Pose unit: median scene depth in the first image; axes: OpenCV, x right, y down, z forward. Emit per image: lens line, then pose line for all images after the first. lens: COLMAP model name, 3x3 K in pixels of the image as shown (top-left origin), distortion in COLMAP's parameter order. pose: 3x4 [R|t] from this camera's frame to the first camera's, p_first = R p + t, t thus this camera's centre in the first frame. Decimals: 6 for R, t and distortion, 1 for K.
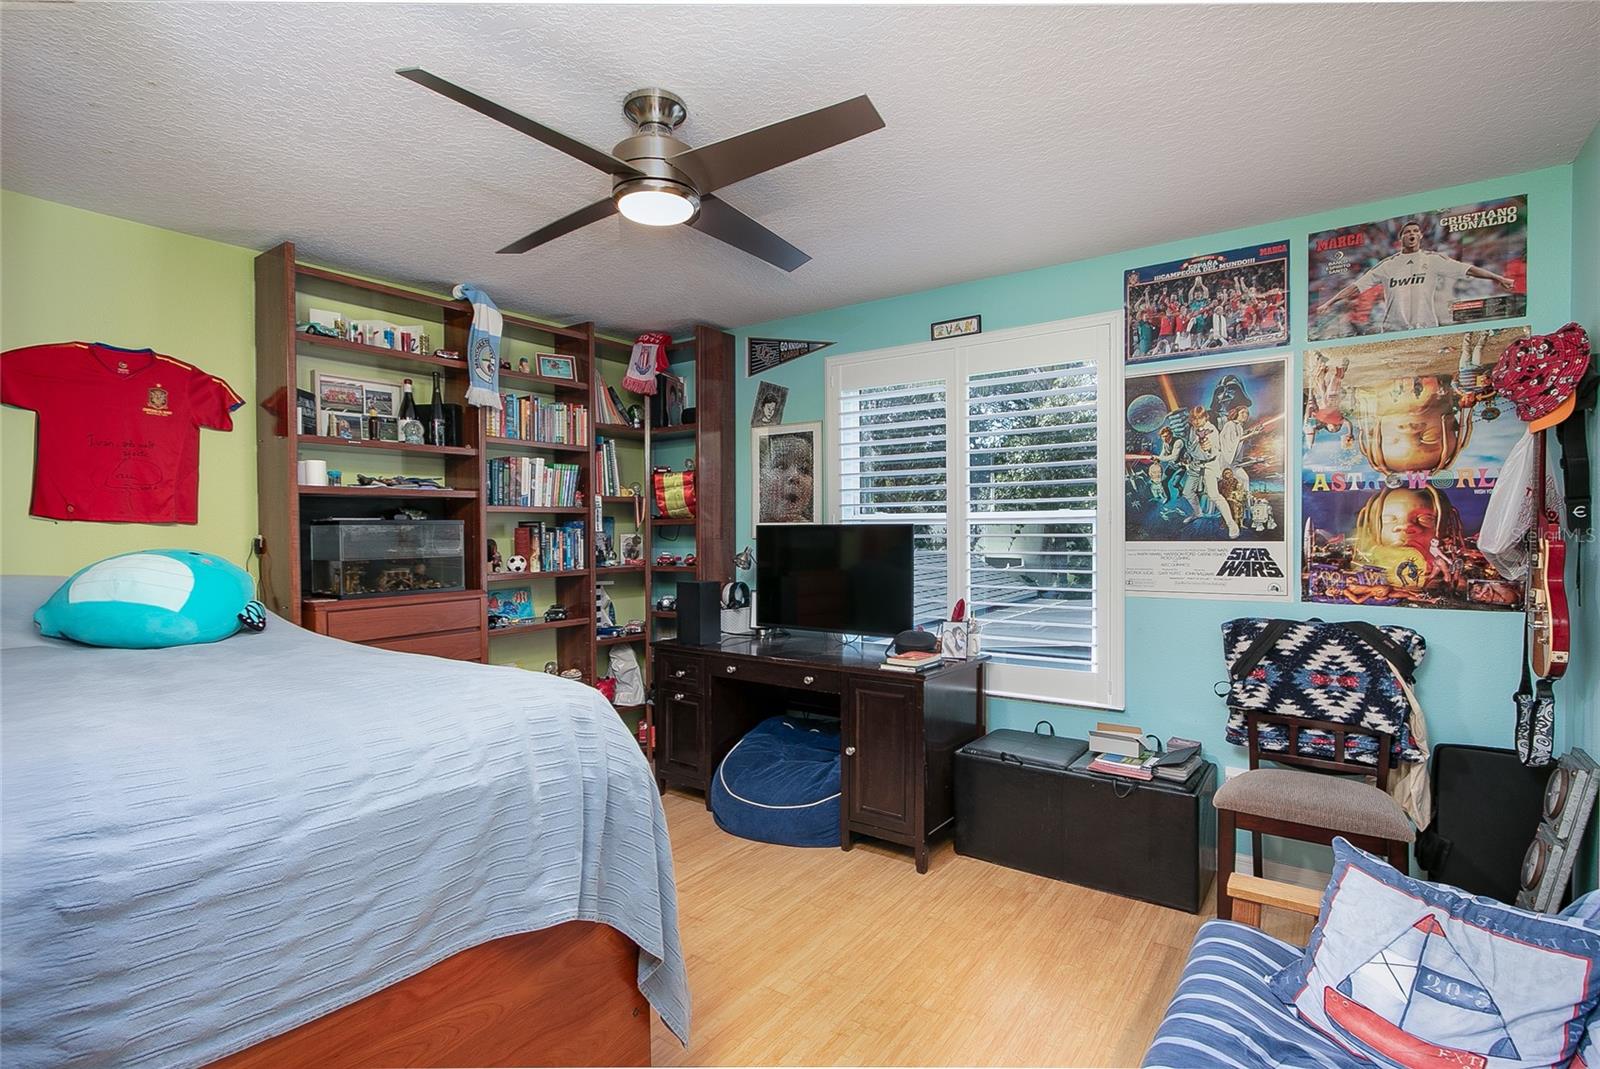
lens RADIAL K [[790.1, 0, 800.0], [0, 790.1, 534.5], [0, 0, 1]] dist [0.000750, 0.000178]
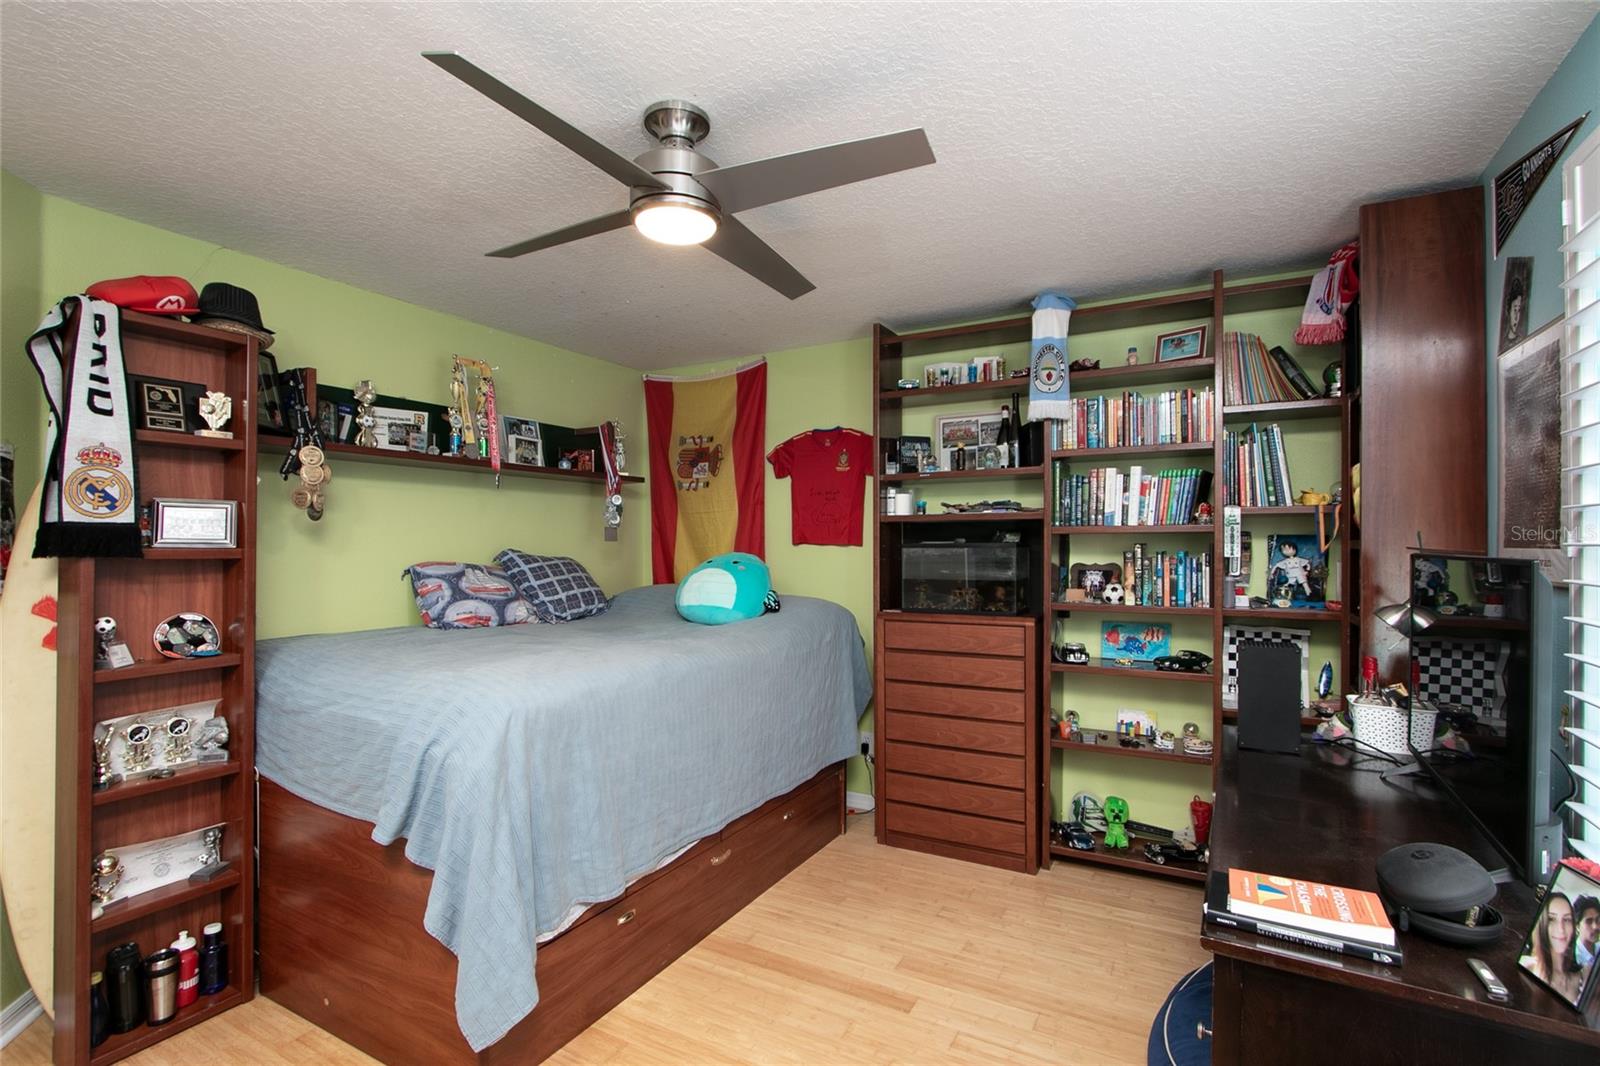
lens RADIAL K [[743.4, 0, 800.0], [0, 743.4, 533.0], [0, 0, 1]] dist [-0.002759, -0.000502]
pose [[0.109579, -0.006856, -0.993954, 0.428068], [-0.007752, 0.999940, -0.007752, -0.020497], [0.993948, 0.008554, 0.109519, 0.620043]]
